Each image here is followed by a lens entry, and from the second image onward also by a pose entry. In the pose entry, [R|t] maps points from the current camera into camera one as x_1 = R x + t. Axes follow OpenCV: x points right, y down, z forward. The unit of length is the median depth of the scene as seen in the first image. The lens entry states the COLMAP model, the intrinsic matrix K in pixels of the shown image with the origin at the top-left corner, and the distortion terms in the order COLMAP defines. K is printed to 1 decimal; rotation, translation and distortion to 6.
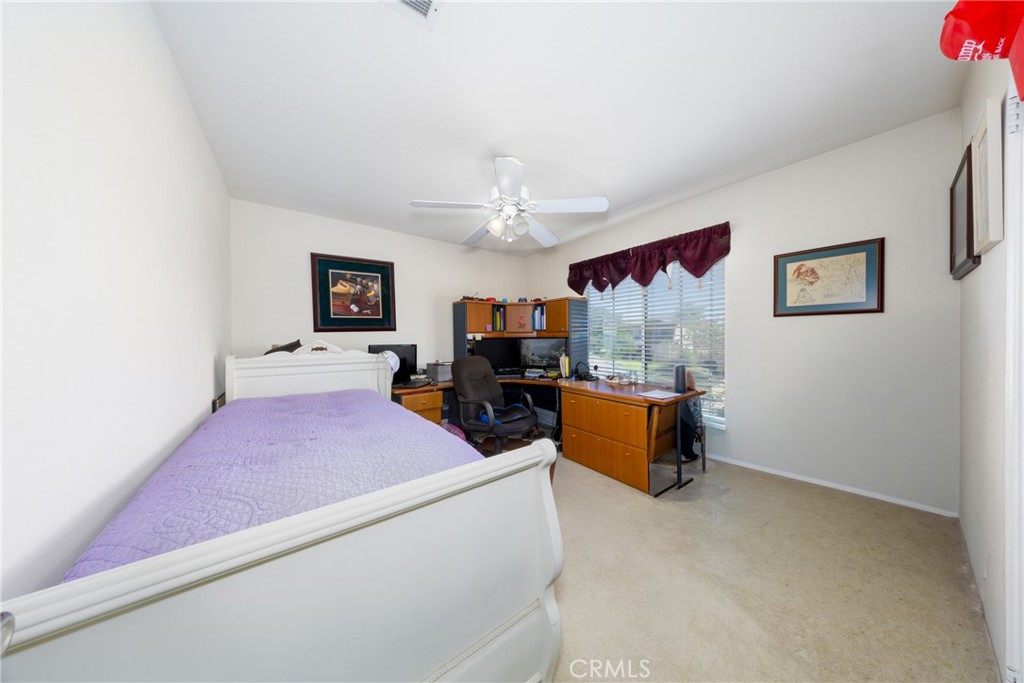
lens RADIAL K [[300.7, 0, 509.2], [0, 300.7, 344.0], [0, 0, 1]] dist [0.000083, 0.000015]
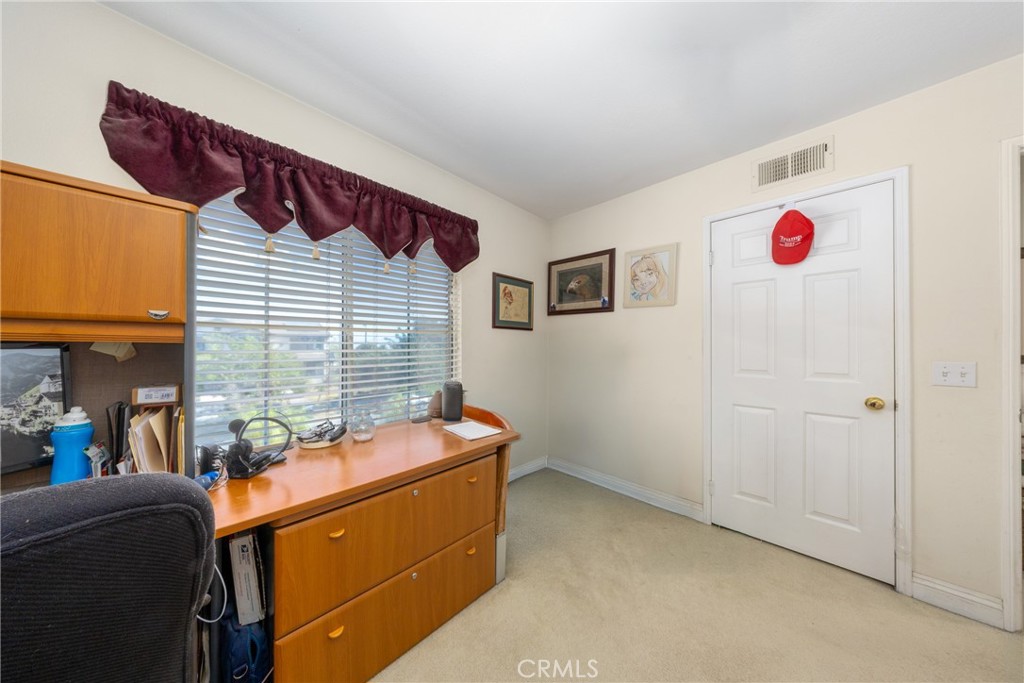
lens RADIAL K [[300.7, 0, 509.2], [0, 300.7, 344.0], [0, 0, 1]] dist [0.000083, 0.000015]
pose [[-0.143149, 0.014373, 0.989597, -0.191258], [0.018272, 0.999763, -0.011877, -0.017771], [-0.989533, 0.016382, -0.143377, 1.050300]]
